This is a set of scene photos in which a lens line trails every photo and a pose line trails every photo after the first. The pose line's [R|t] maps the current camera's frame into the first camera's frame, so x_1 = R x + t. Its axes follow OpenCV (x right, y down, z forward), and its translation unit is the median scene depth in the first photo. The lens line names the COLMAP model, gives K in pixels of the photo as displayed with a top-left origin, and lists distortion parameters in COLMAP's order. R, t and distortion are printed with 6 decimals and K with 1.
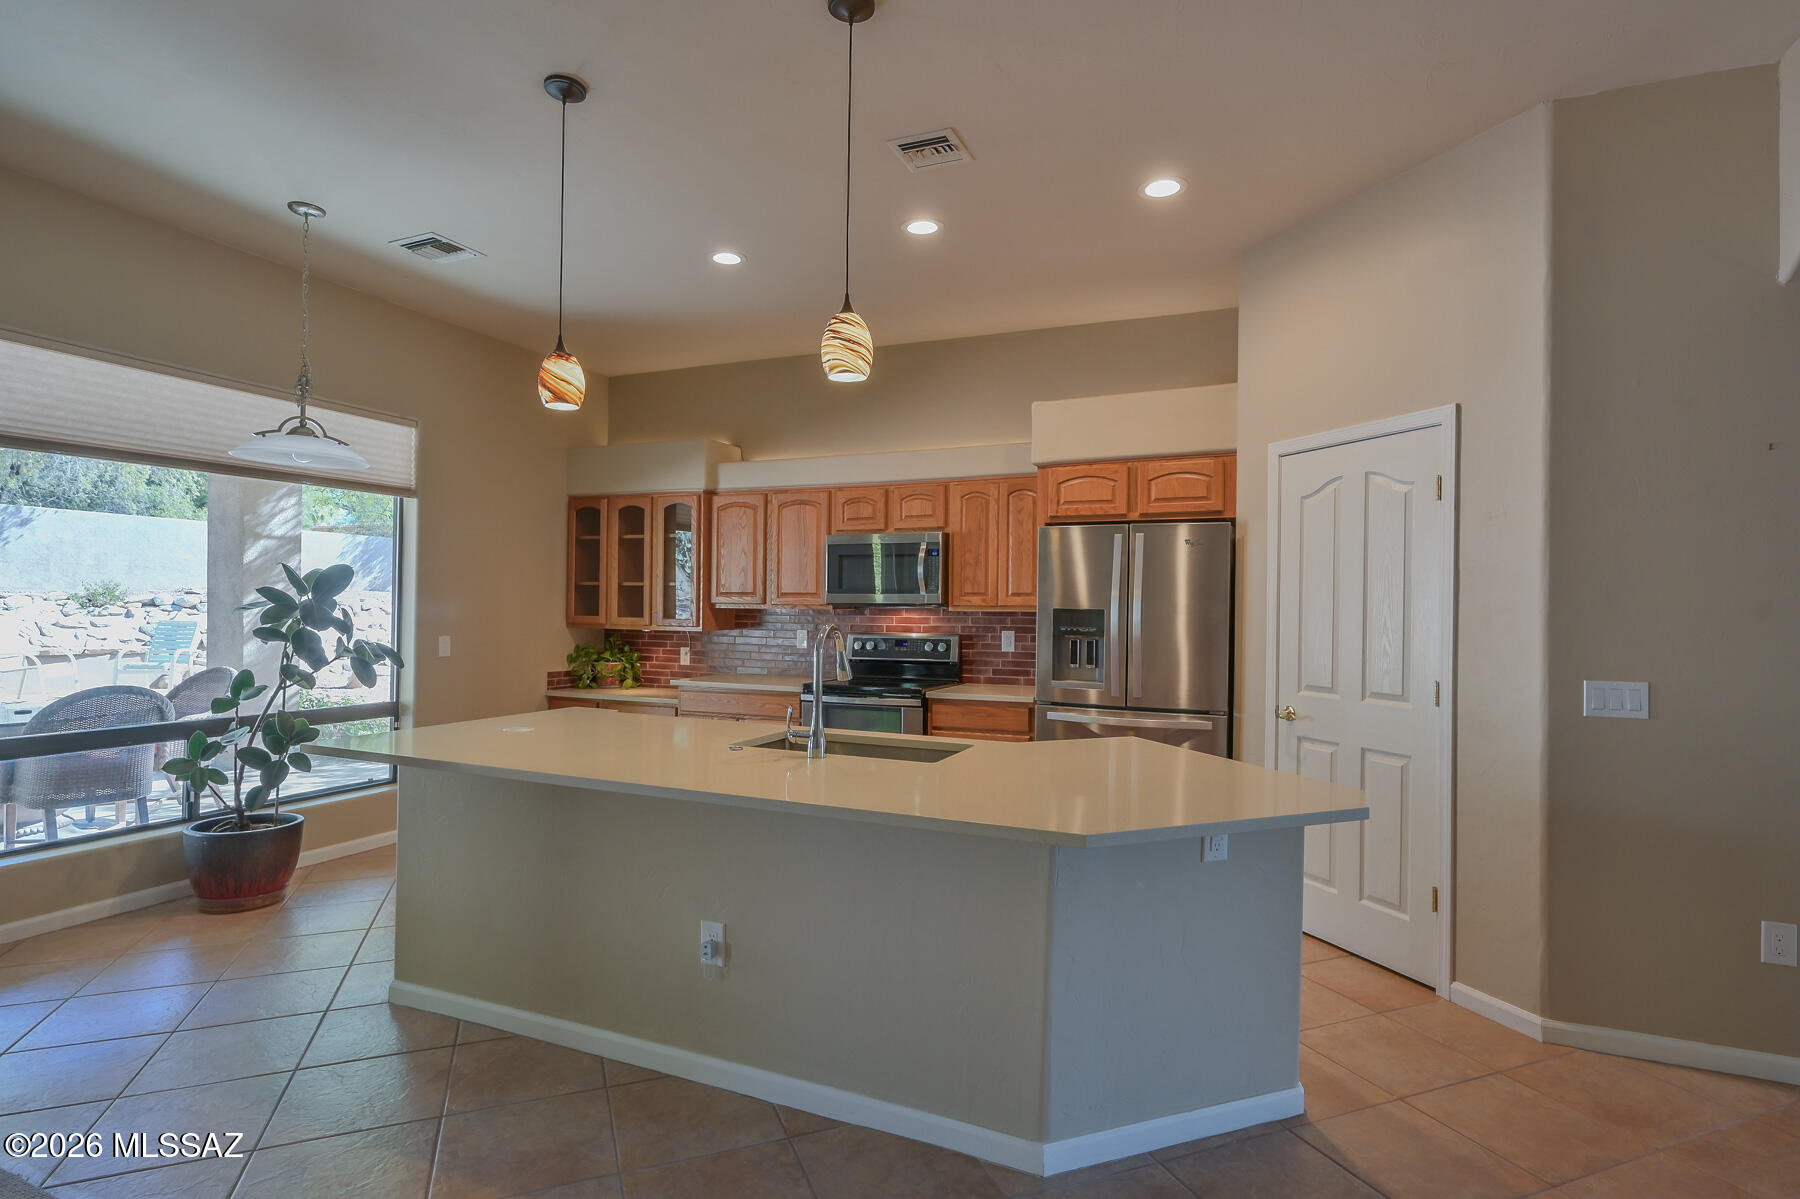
lens RADIAL K [[899.8, 0, 903.4], [0, 899.8, 602.7], [0, 0, 1]] dist [-0.004812, 0.000457]
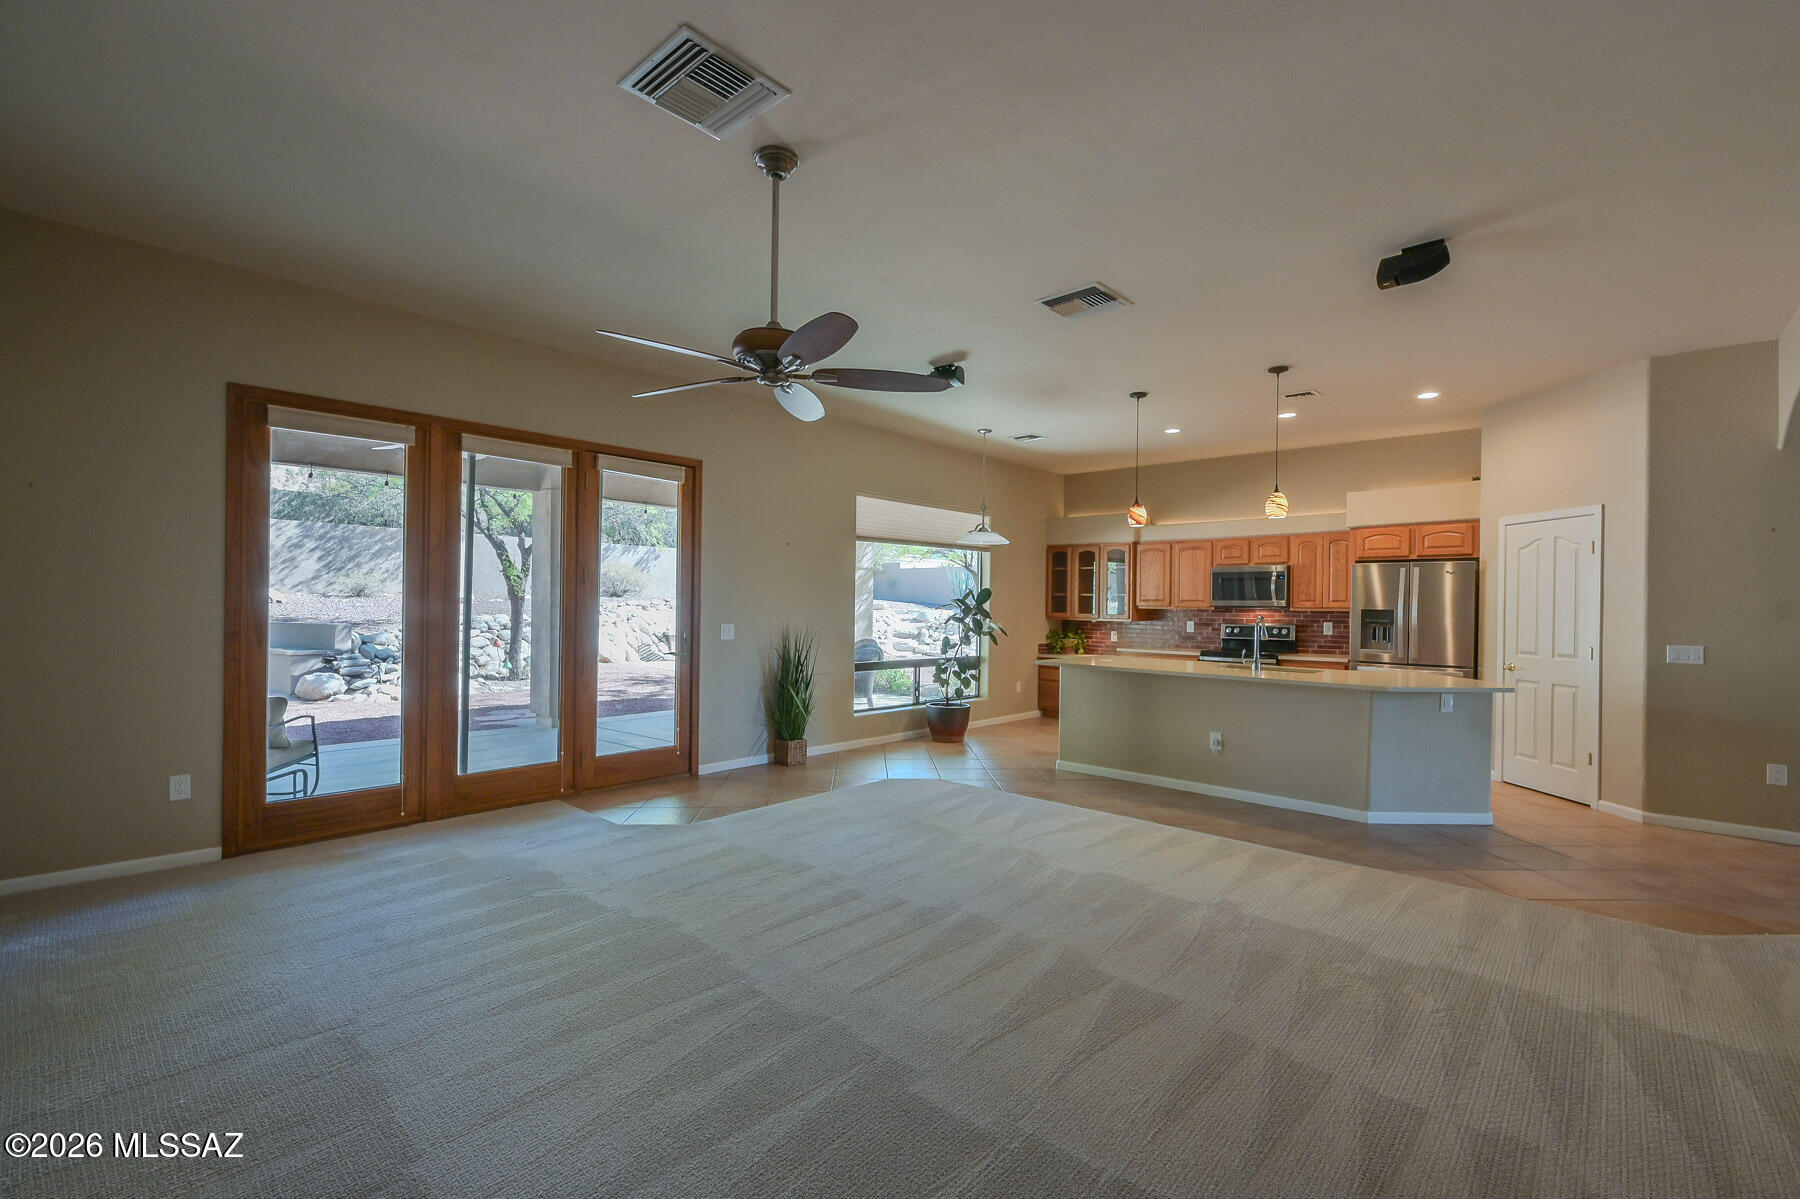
lens RADIAL K [[783.6, 0, 898.8], [0, 783.6, 604.9], [0, 0, 1]] dist [-0.002921, 0.000494]
pose [[0.941524, -0.000223, -0.336946, -0.170650], [0.000882, 0.999998, 0.001803, -0.005619], [0.336945, -0.001995, 0.941522, -0.760969]]
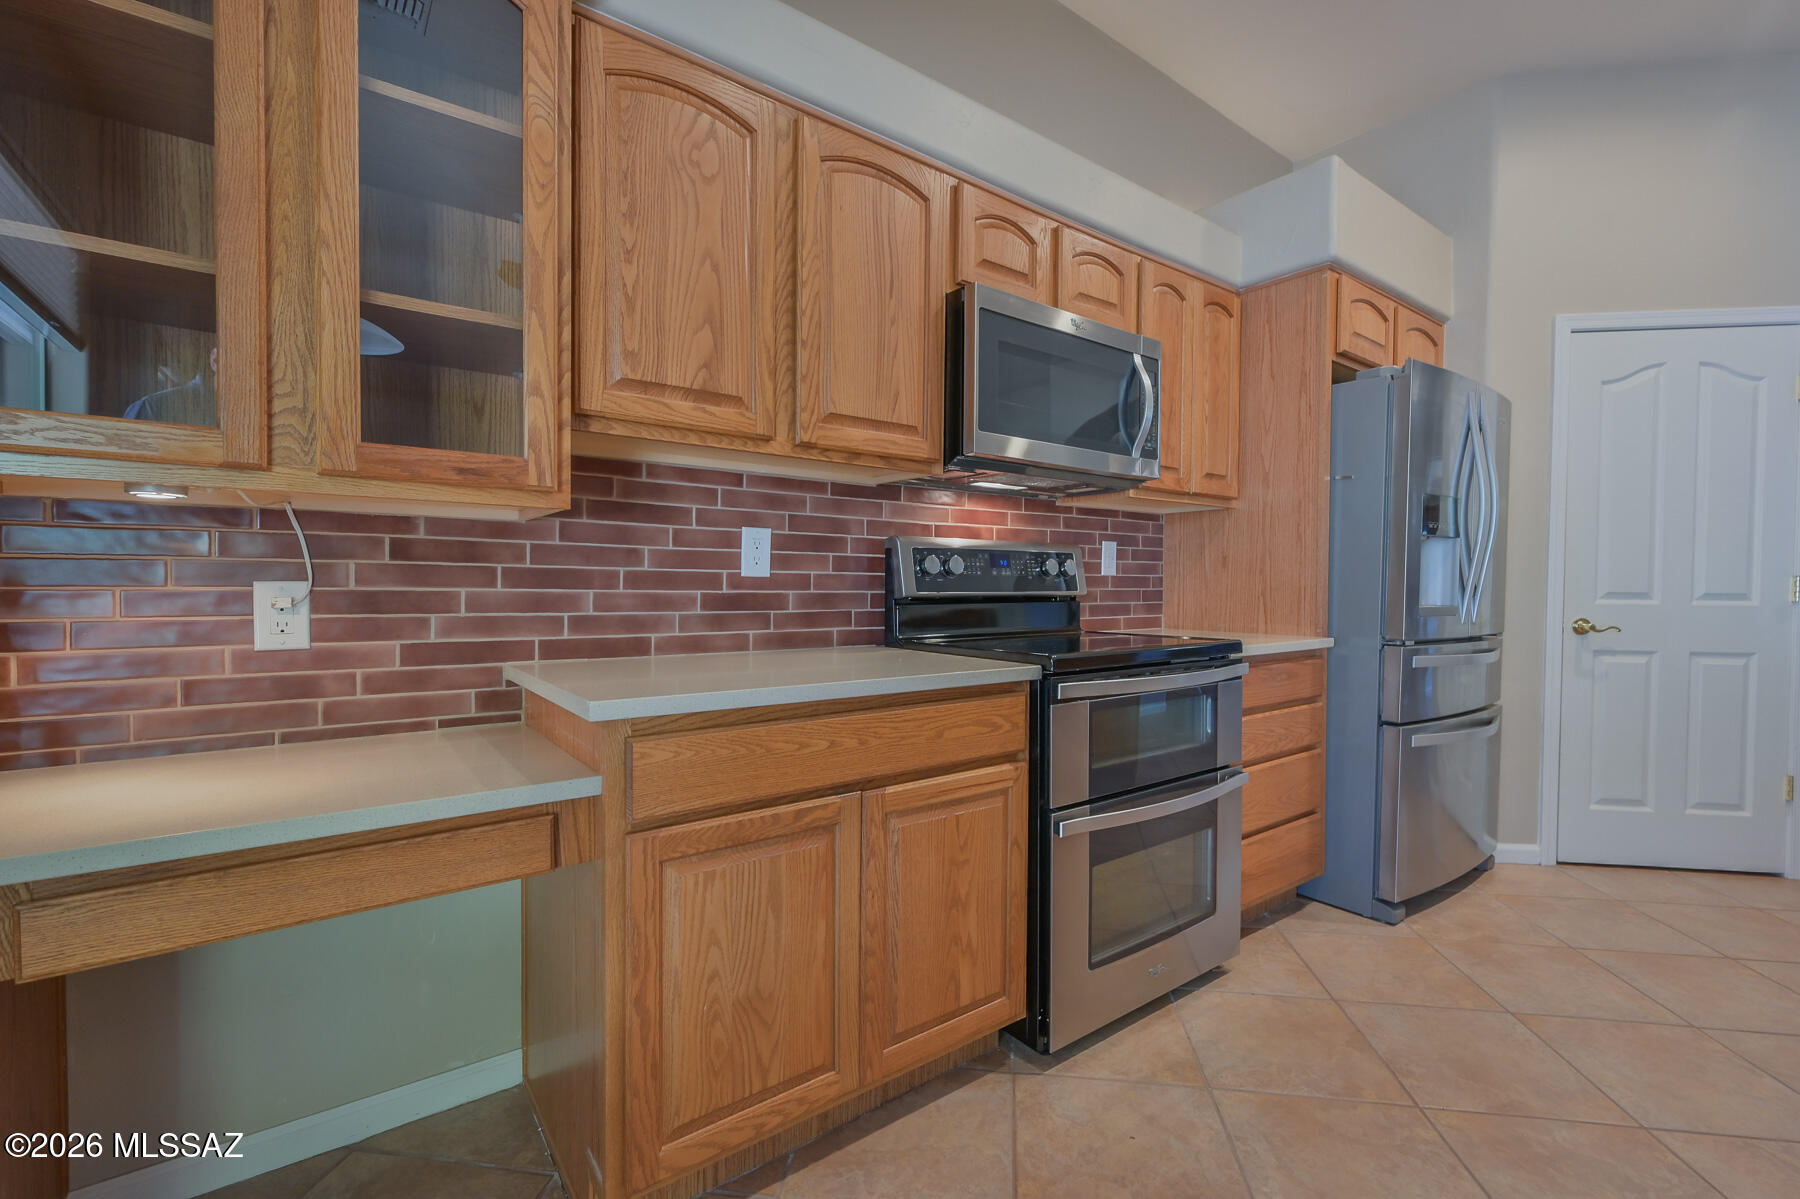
lens RADIAL K [[767.5, 0, 899.0], [0, 767.5, 603.4], [0, 0, 1]] dist [0.003787, 0.000165]
pose [[0.498155, -0.029210, 0.866596, -0.470677], [-0.006388, 0.999282, 0.037355, 0.064031], [-0.867065, -0.024144, 0.497610, 1.009312]]
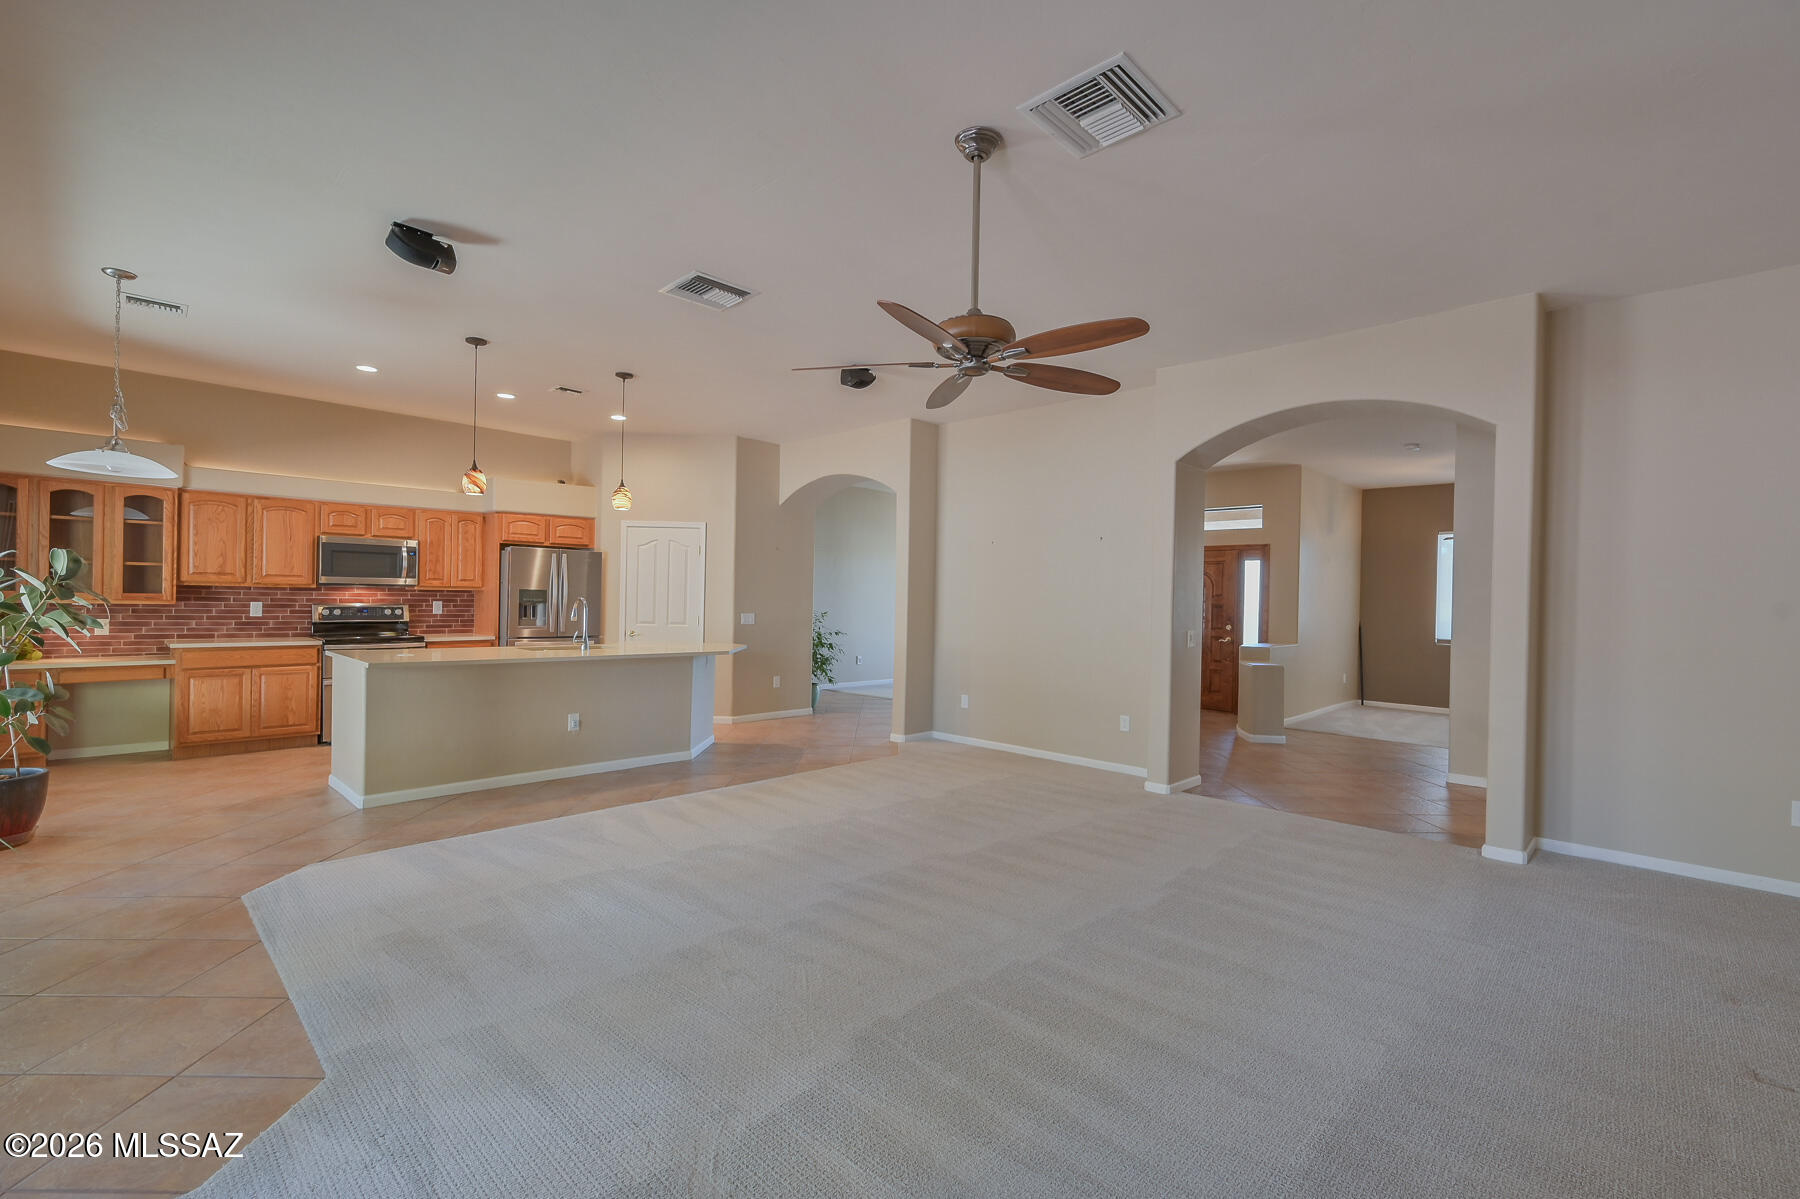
lens RADIAL K [[783.6, 0, 901.0], [0, 783.6, 602.9], [0, 0, 1]] dist [-0.002921, 0.000494]
pose [[0.356709, -0.010605, 0.934155, -1.083595], [-0.021815, 0.999568, 0.019677, -0.014804], [-0.933961, -0.027398, 0.356324, -0.365819]]
